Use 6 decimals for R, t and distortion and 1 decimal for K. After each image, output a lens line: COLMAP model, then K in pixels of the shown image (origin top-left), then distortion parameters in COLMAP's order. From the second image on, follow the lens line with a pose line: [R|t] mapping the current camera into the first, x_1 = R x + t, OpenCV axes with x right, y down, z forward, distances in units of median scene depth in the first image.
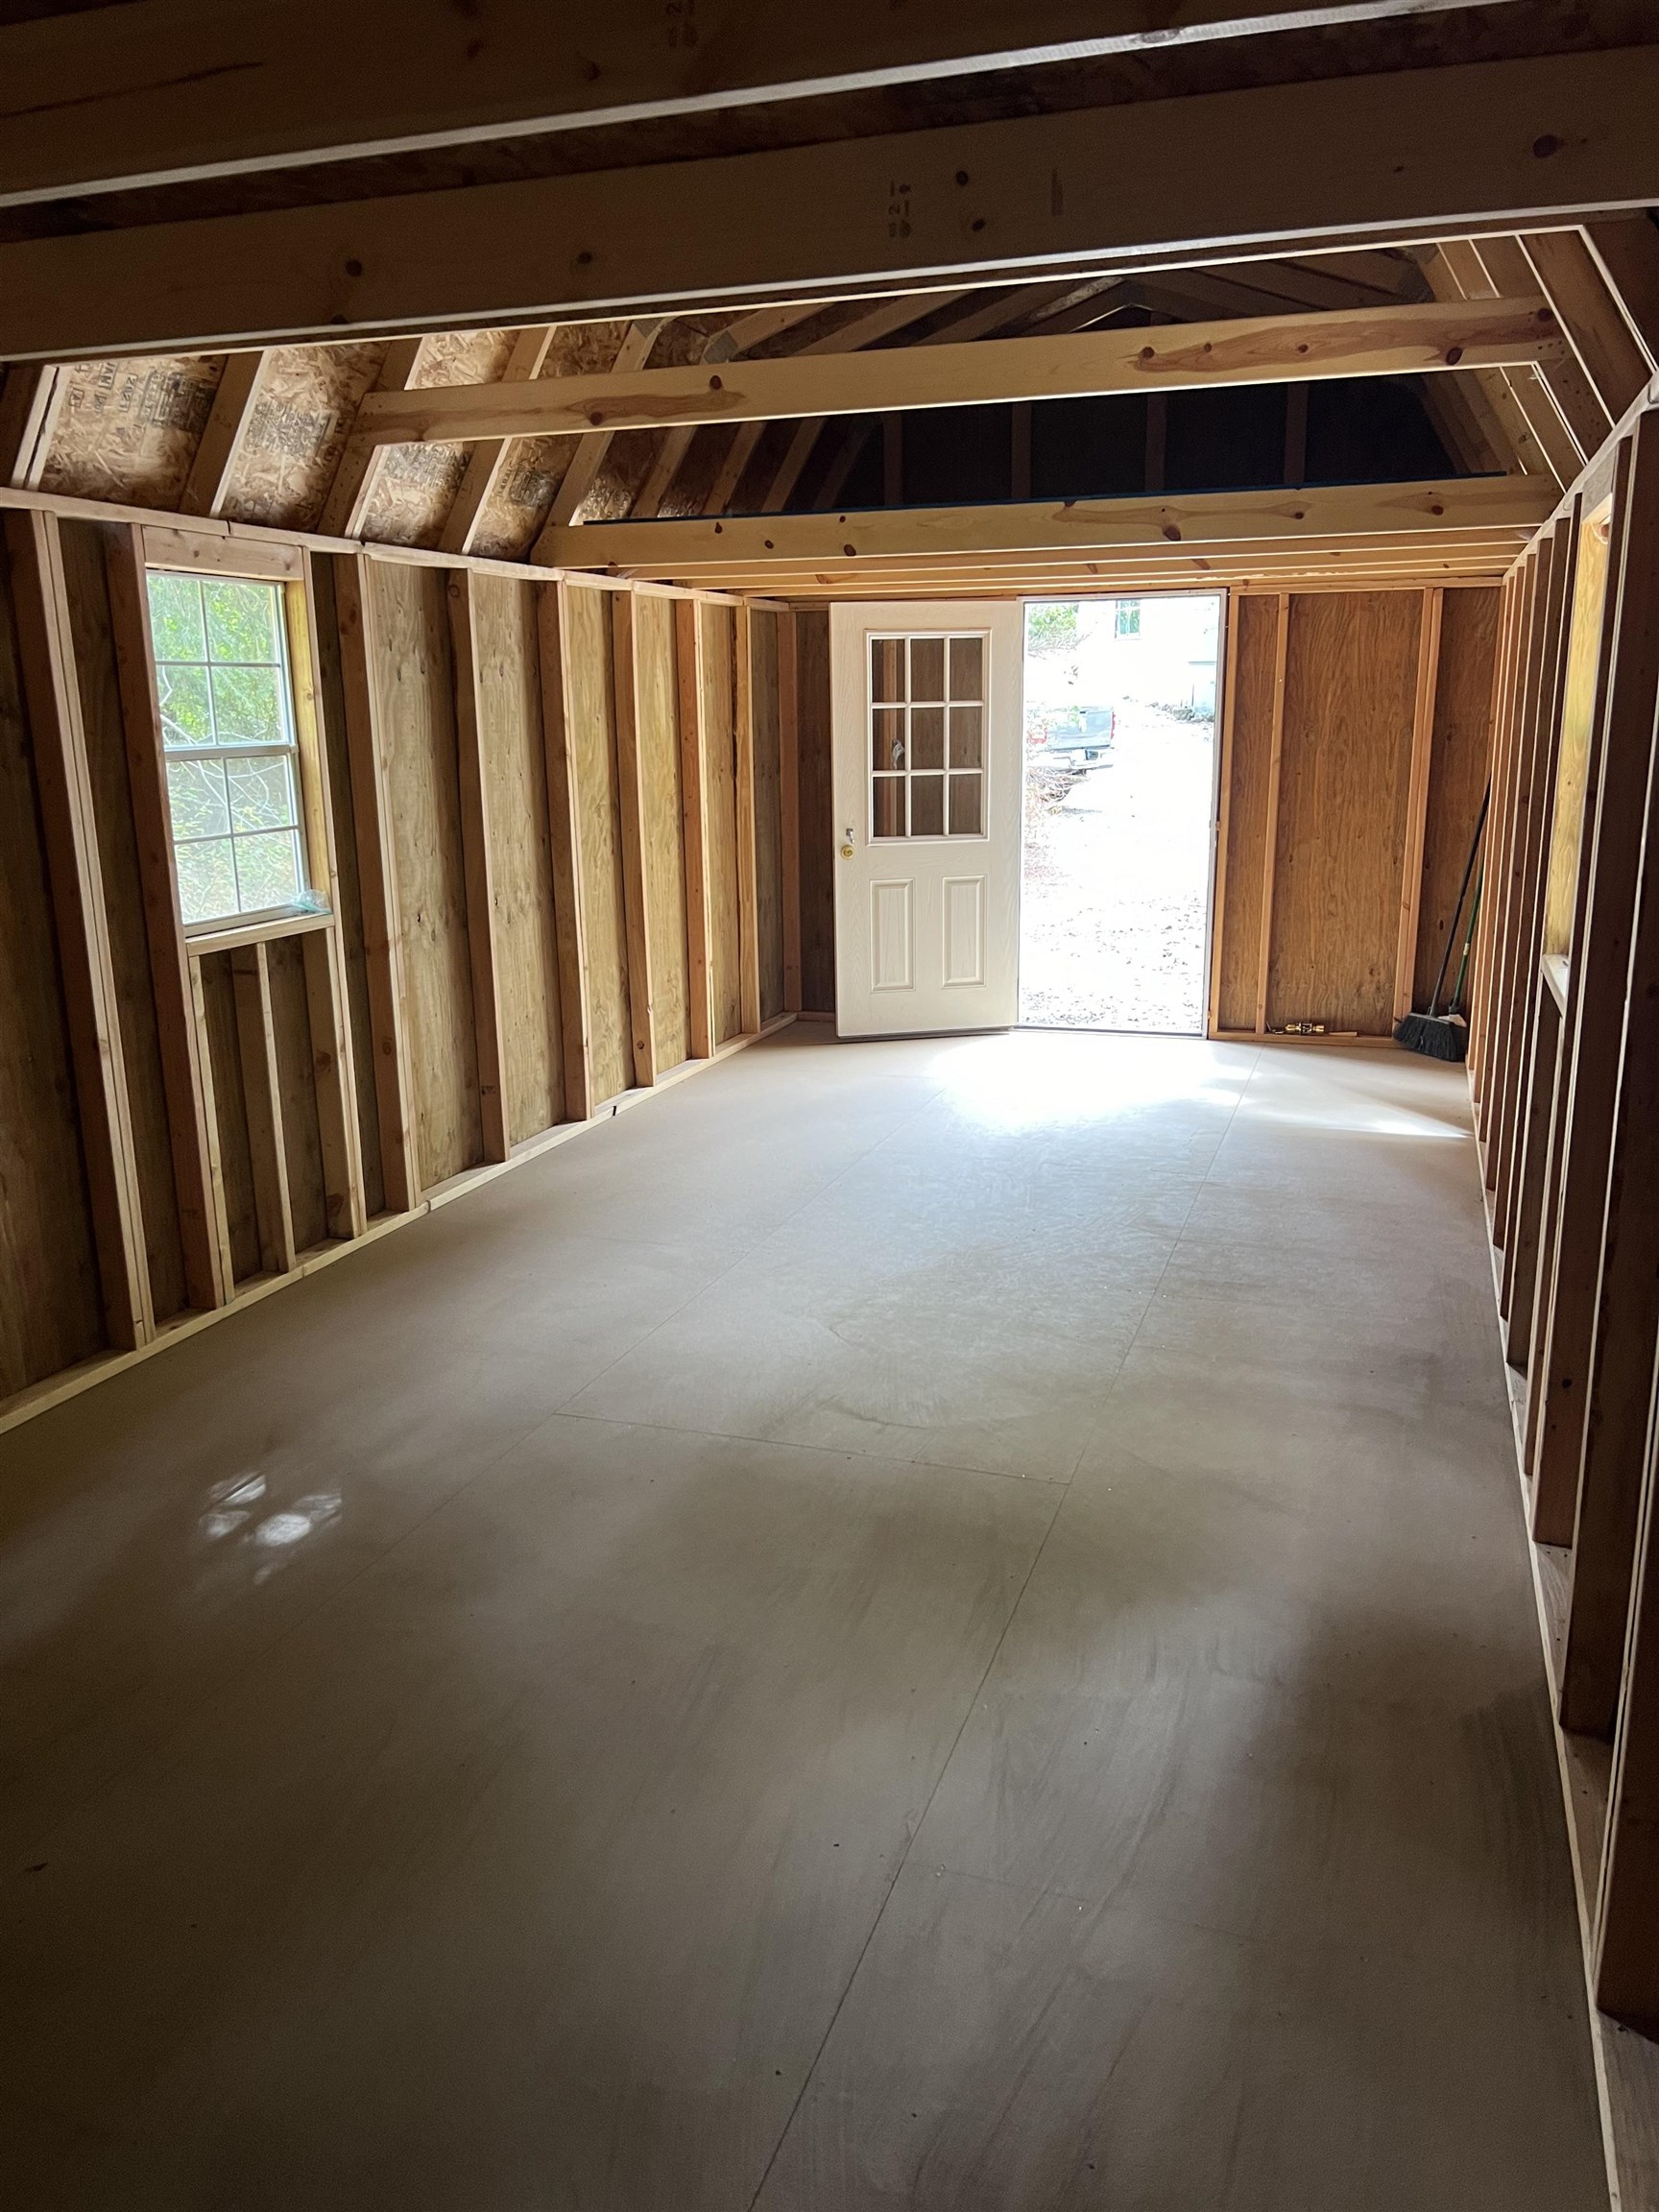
lens RADIAL K [[1671.1, 0, 829.5], [0, 1671.1, 1106.0], [0, 0, 1]] dist [0.045104, -0.083570]
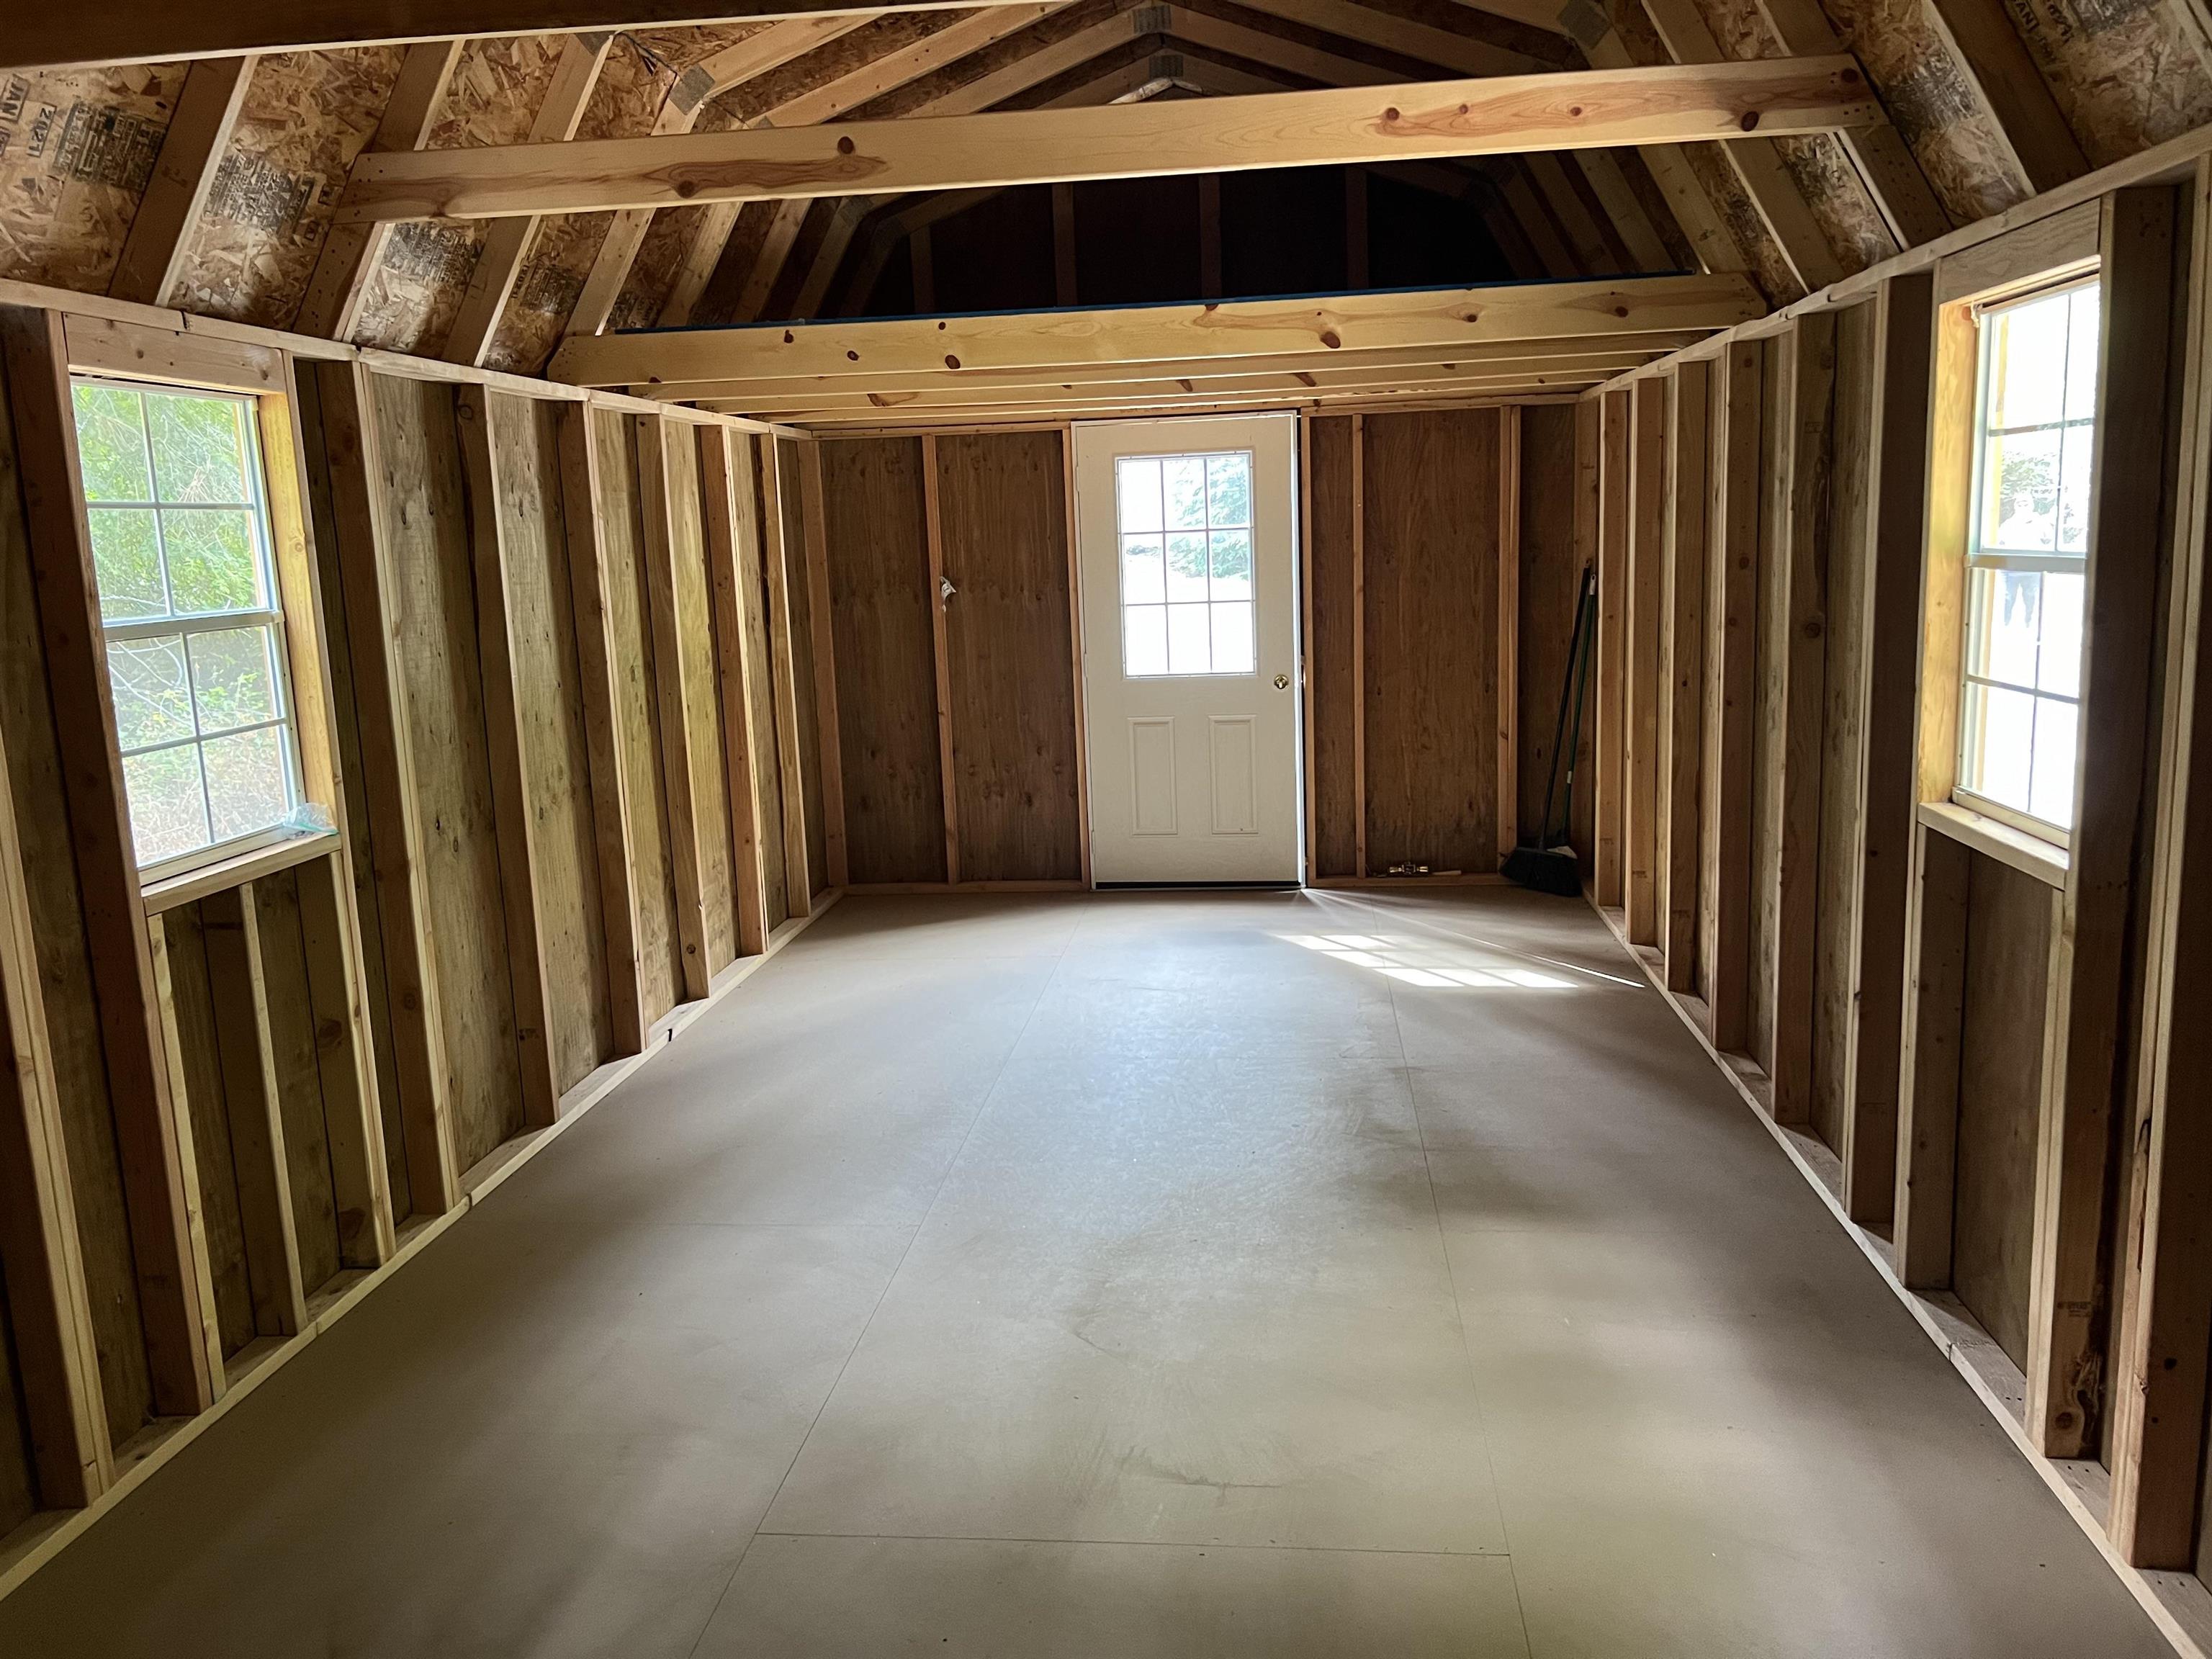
lens RADIAL K [[1657.5, 0, 1105.6], [0, 1657.5, 803.4], [0, 0, 1]] dist [0.049656, -0.072889]
pose [[0.974355, -0.060630, 0.216692, -0.120038], [0.077451, 0.994536, -0.069990, -0.047800], [-0.211265, 0.084979, 0.973728, 0.199840]]
